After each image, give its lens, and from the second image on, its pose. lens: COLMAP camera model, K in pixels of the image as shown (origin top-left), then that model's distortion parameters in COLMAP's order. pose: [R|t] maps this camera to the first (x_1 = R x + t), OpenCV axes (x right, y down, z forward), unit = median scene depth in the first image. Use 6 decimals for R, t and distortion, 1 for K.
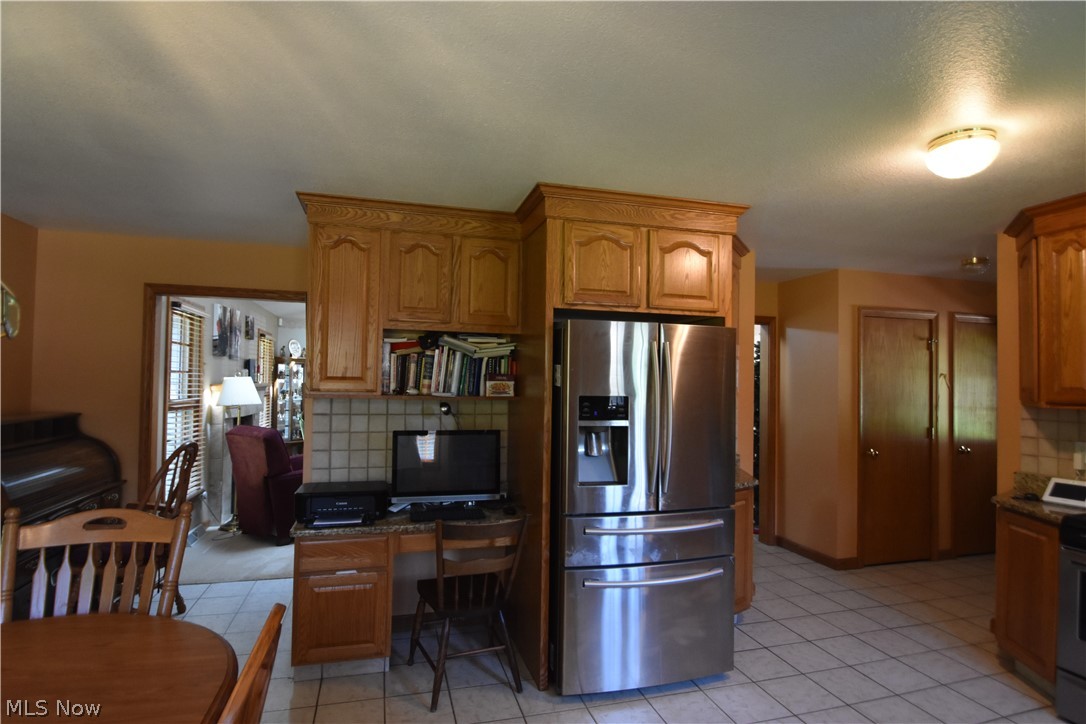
lens RADIAL K [[567.2, 0, 542.0], [0, 567.2, 369.1], [0, 0, 1]] dist [-0.001092, -0.001992]
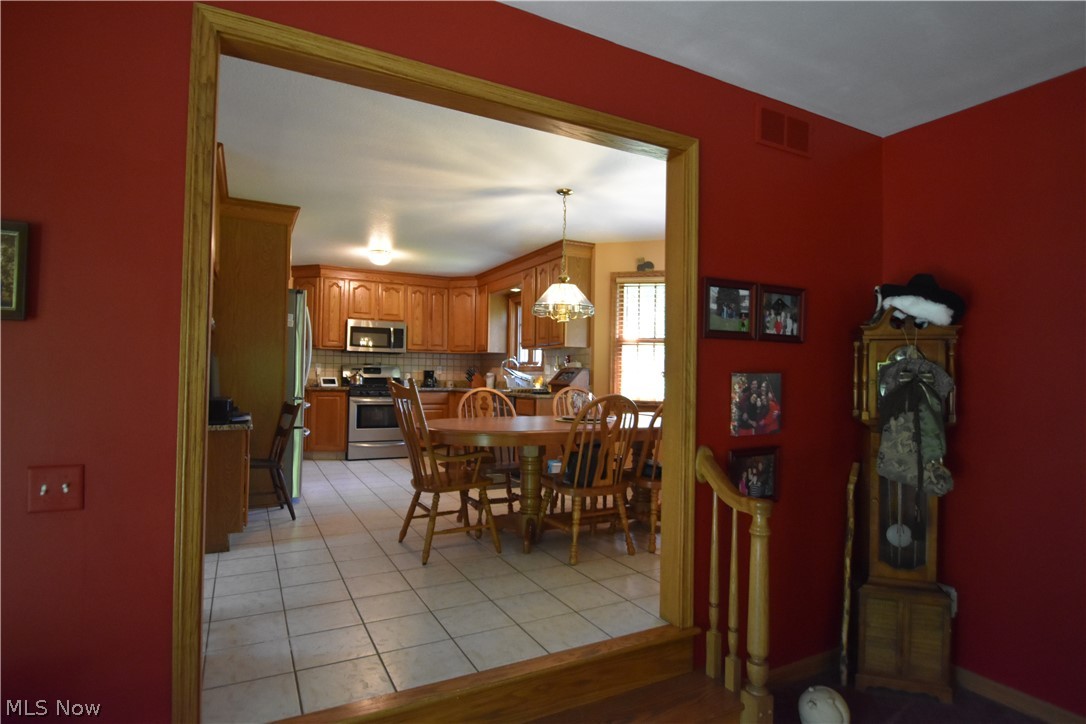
lens RADIAL K [[567.2, 0, 542.0], [0, 567.2, 369.1], [0, 0, 1]] dist [-0.001092, -0.001992]
pose [[-0.216579, -0.000731, 0.976265, -1.719821], [-0.044238, 0.998980, -0.009066, 0.139732], [-0.975262, -0.045151, -0.216390, 0.606630]]
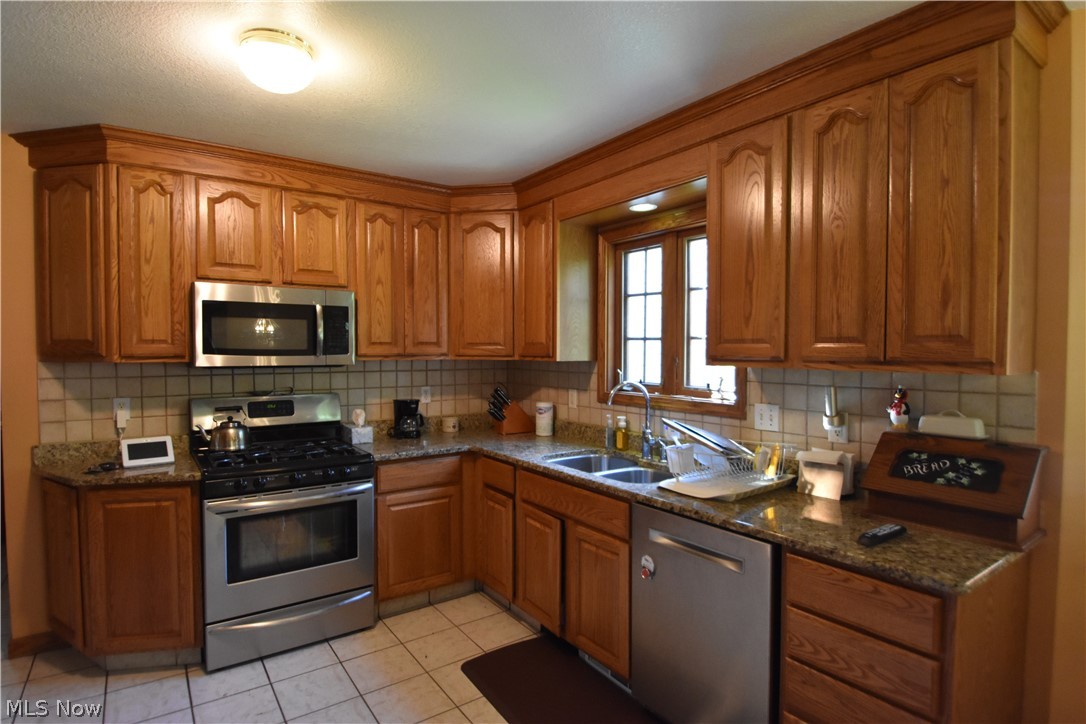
lens RADIAL K [[567.2, 0, 542.0], [0, 567.2, 369.1], [0, 0, 1]] dist [-0.001092, -0.001992]
pose [[-0.346195, -0.045756, 0.937046, -0.168152], [-0.031065, 0.998821, 0.037295, 0.025642], [-0.937648, -0.016198, -0.347208, 0.697810]]
